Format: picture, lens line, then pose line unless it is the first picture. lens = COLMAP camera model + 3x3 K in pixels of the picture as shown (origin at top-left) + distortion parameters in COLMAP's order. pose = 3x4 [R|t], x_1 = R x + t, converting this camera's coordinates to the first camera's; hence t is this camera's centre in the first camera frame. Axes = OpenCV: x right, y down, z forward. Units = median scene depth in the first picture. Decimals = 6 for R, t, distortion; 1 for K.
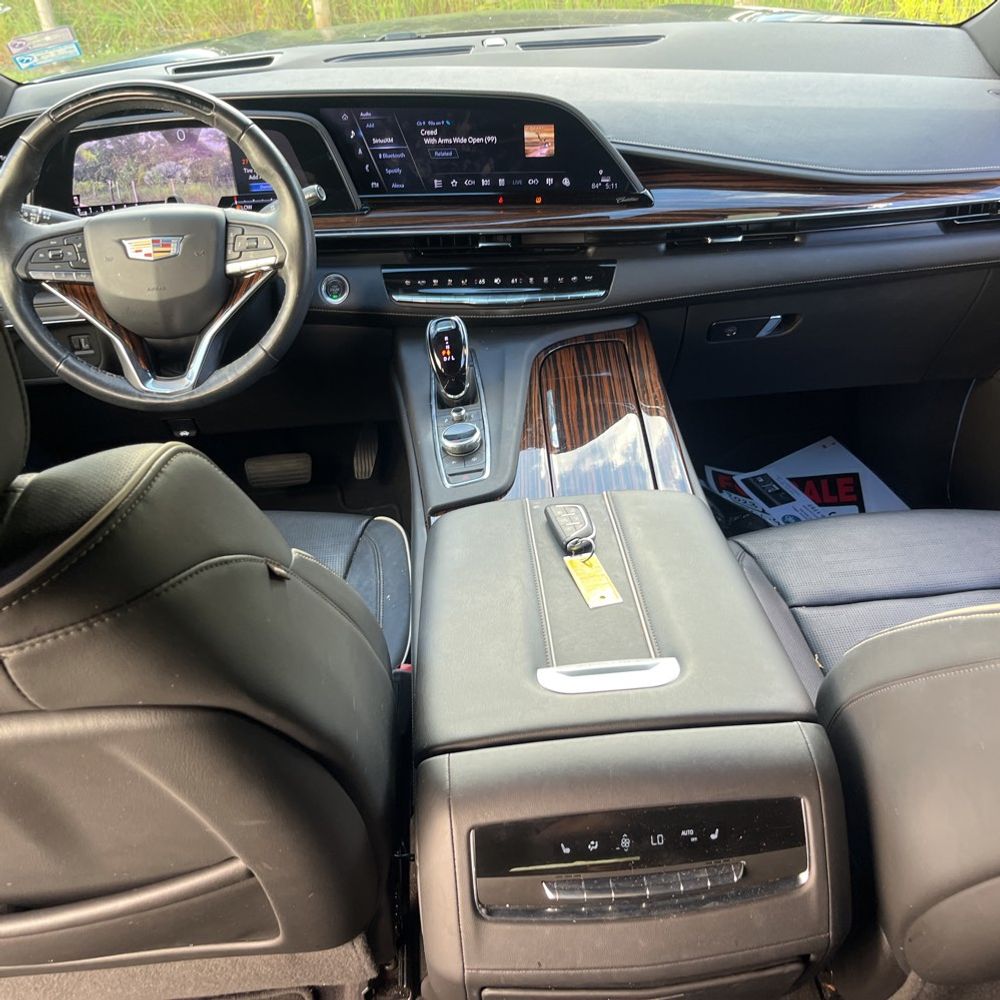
lens RADIAL K [[970.6, 0, 501.8], [0, 970.6, 531.8], [0, 0, 1]] dist [-0.007186, -0.007387]
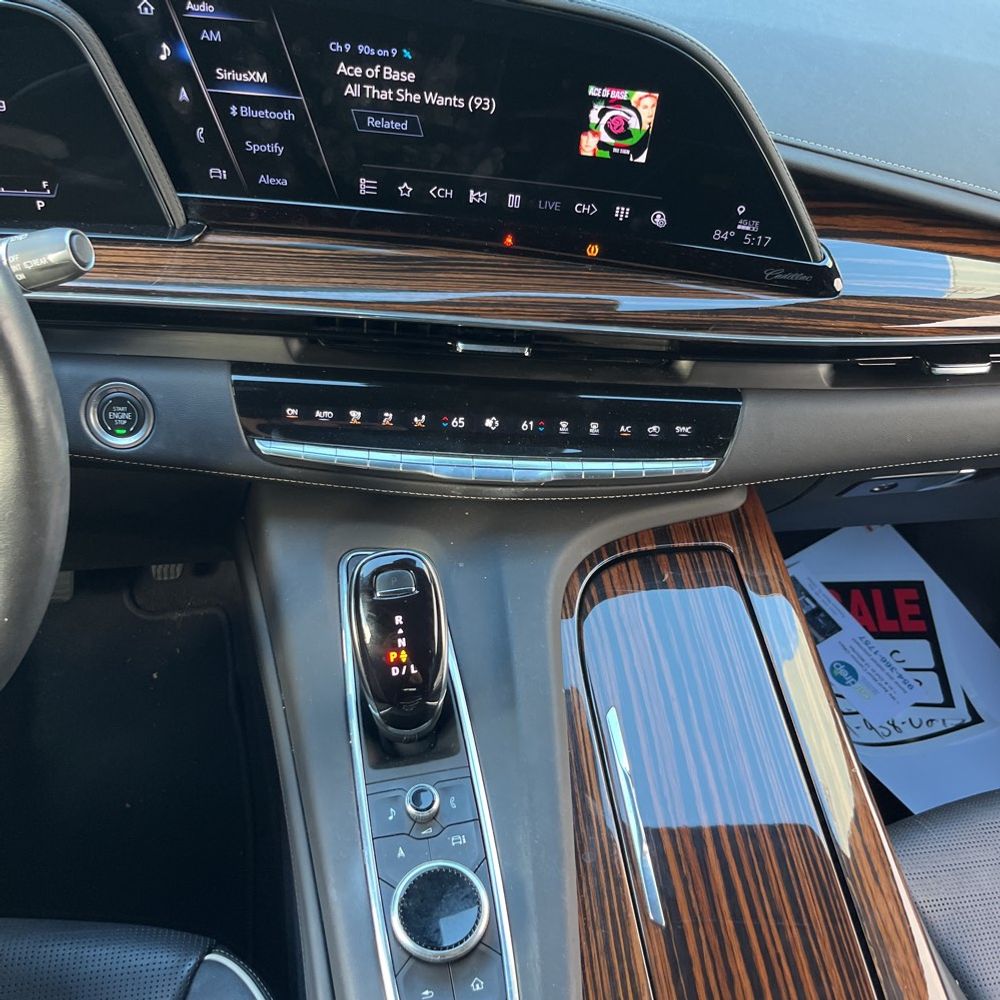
lens RADIAL K [[1032.0, 0, 496.0], [0, 1032.0, 512.3], [0, 0, 1]] dist [0.033851, -0.039953]
pose [[0.981619, 0.028742, 0.188673, -0.093661], [-0.058333, 0.986469, 0.153217, -0.291717], [-0.181716, -0.161407, 0.970014, 0.517293]]
